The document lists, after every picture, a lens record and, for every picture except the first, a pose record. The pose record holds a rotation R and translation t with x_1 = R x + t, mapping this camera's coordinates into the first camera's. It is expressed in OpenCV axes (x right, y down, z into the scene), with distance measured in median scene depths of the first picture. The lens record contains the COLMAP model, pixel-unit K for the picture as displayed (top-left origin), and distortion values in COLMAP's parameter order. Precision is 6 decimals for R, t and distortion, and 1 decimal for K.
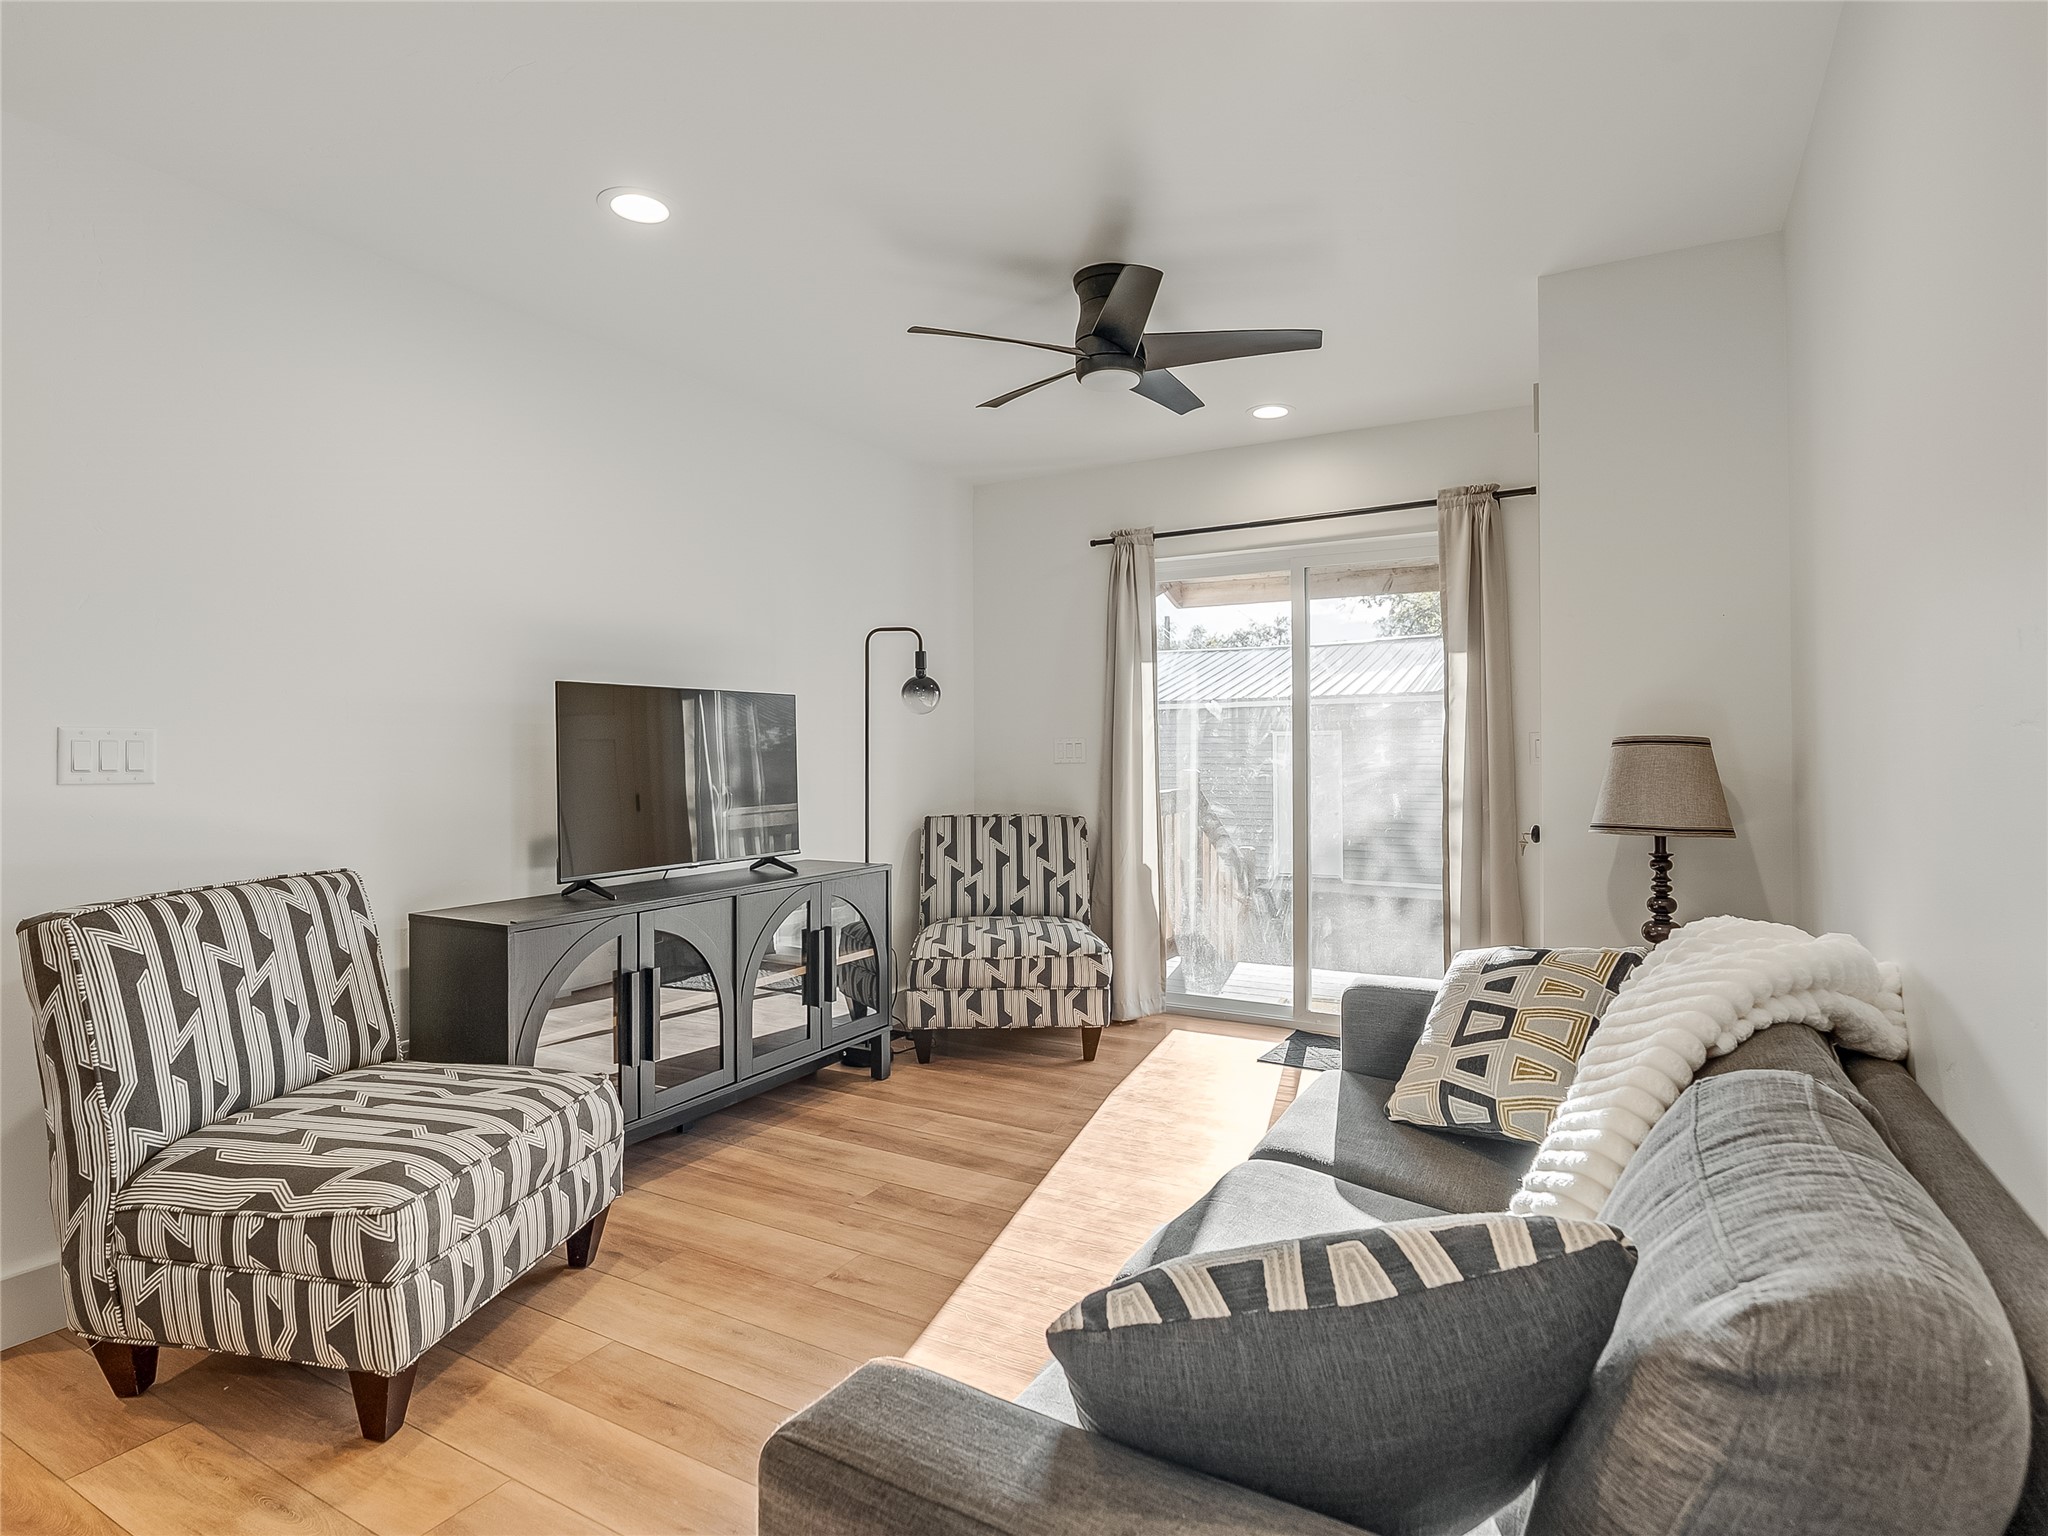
lens RADIAL K [[1053.3, 0, 1023.5], [0, 1053.3, 760.8], [0, 0, 1]] dist [0.000616, -0.000782]
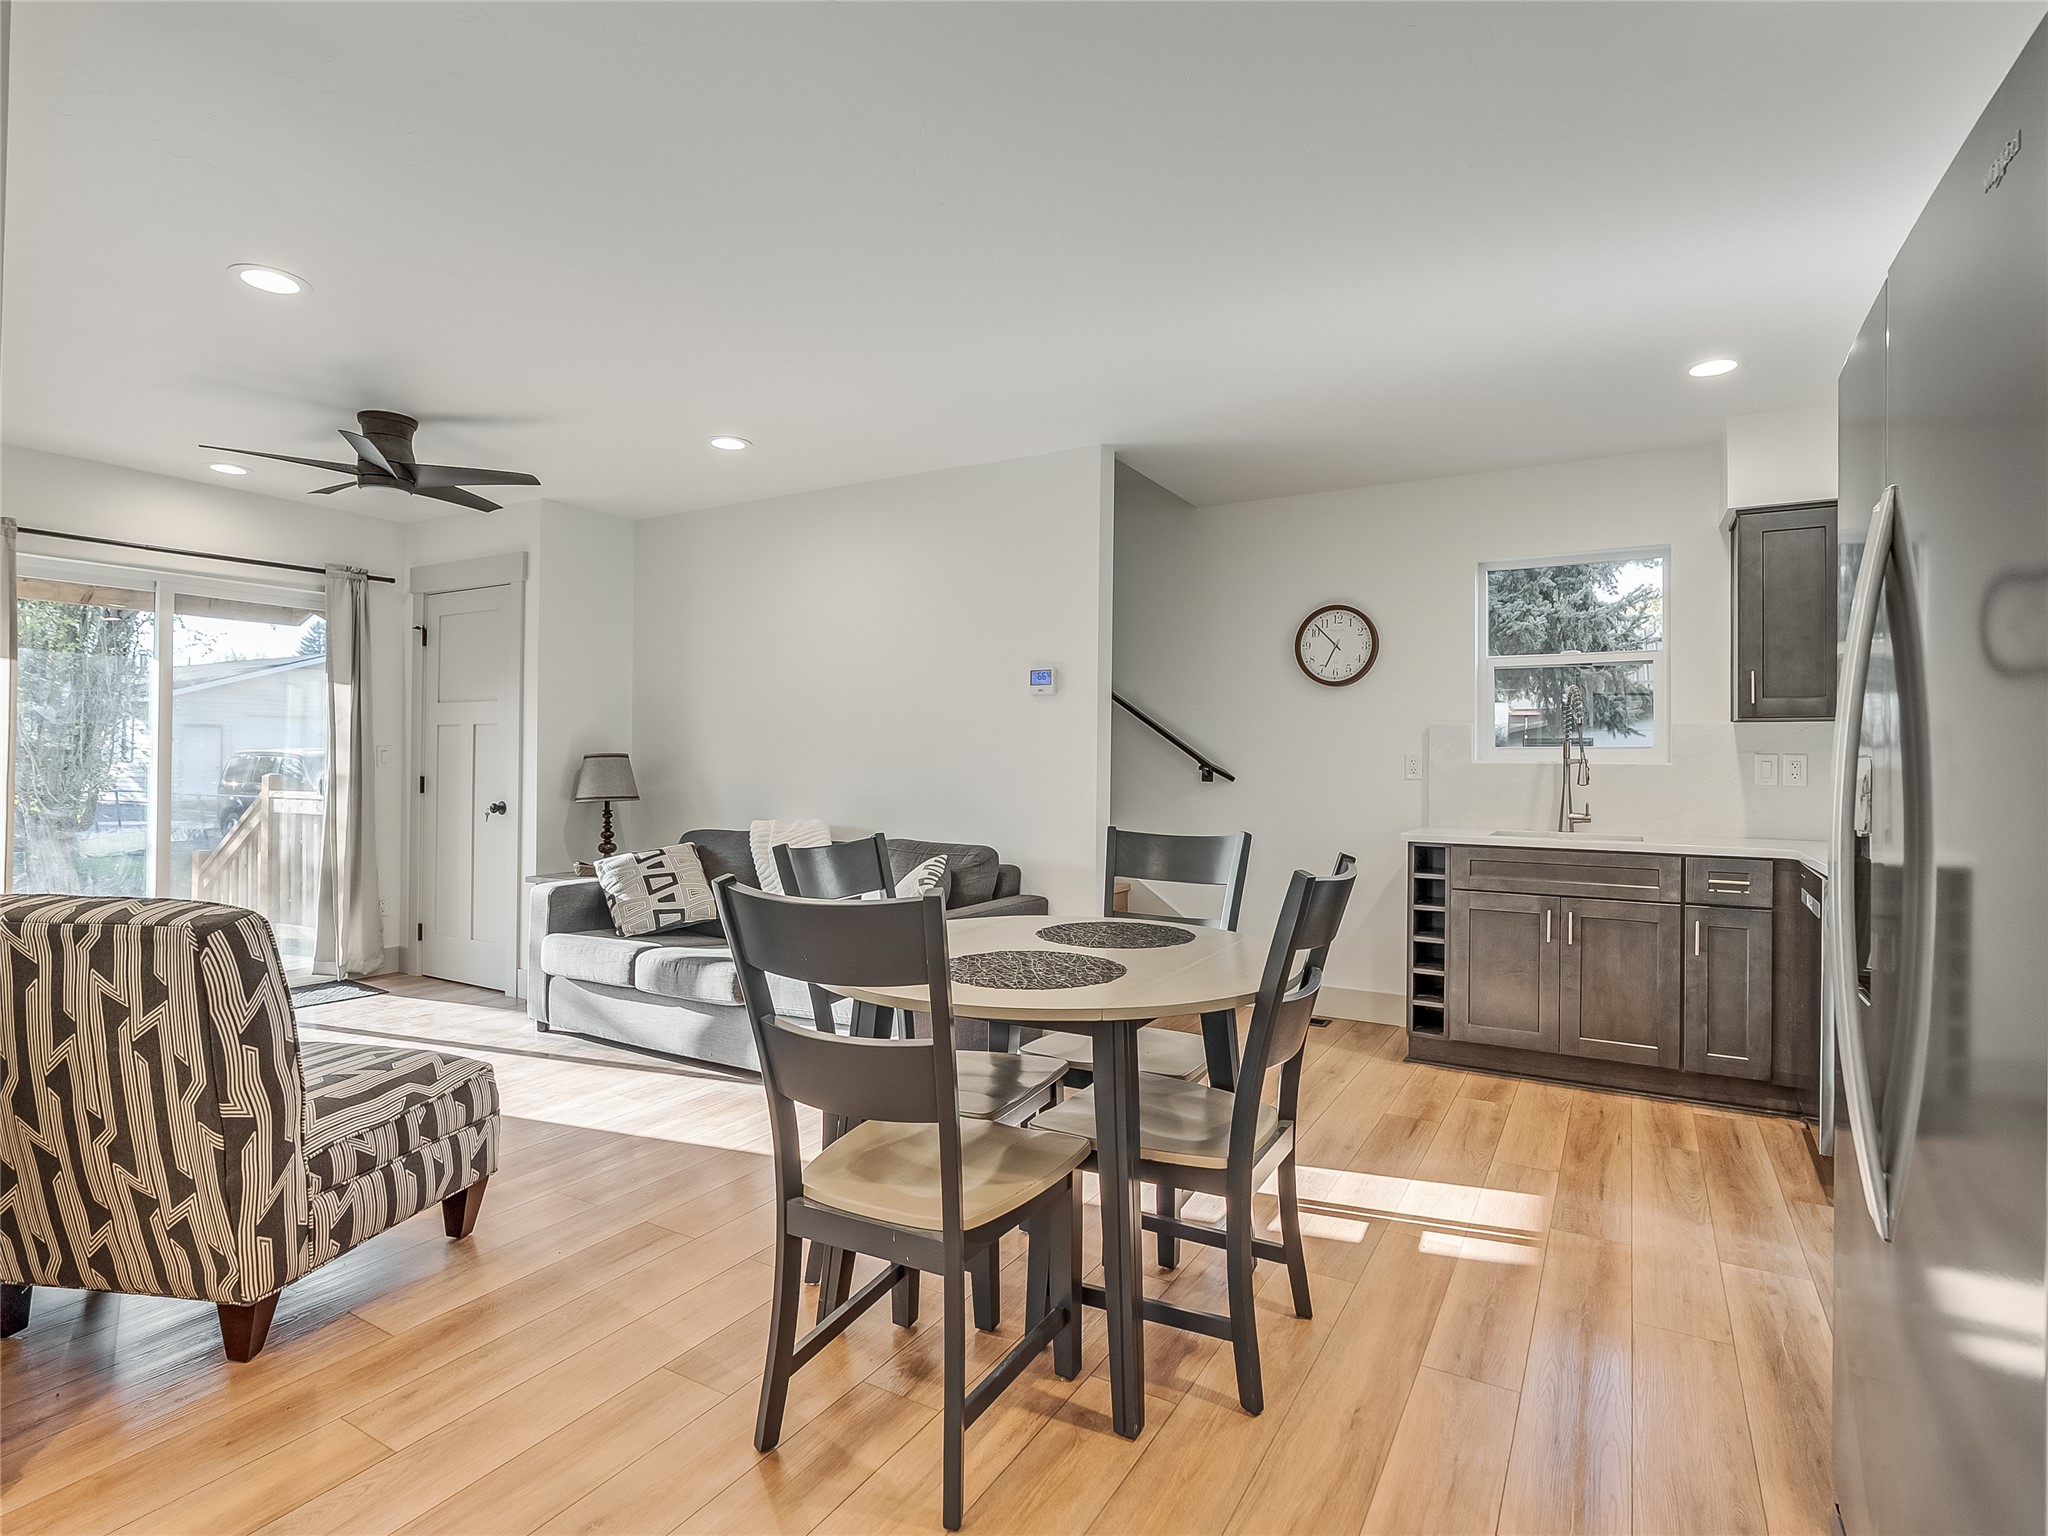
lens RADIAL K [[1053.3, 0, 1021.4], [0, 1053.3, 765.8], [0, 0, 1]] dist [0.000616, -0.000782]
pose [[0.017924, -0.001475, 0.999838, -2.012753], [-0.000481, 0.999999, 0.001484, -0.002686], [-0.999839, -0.000508, 0.017923, 0.209290]]
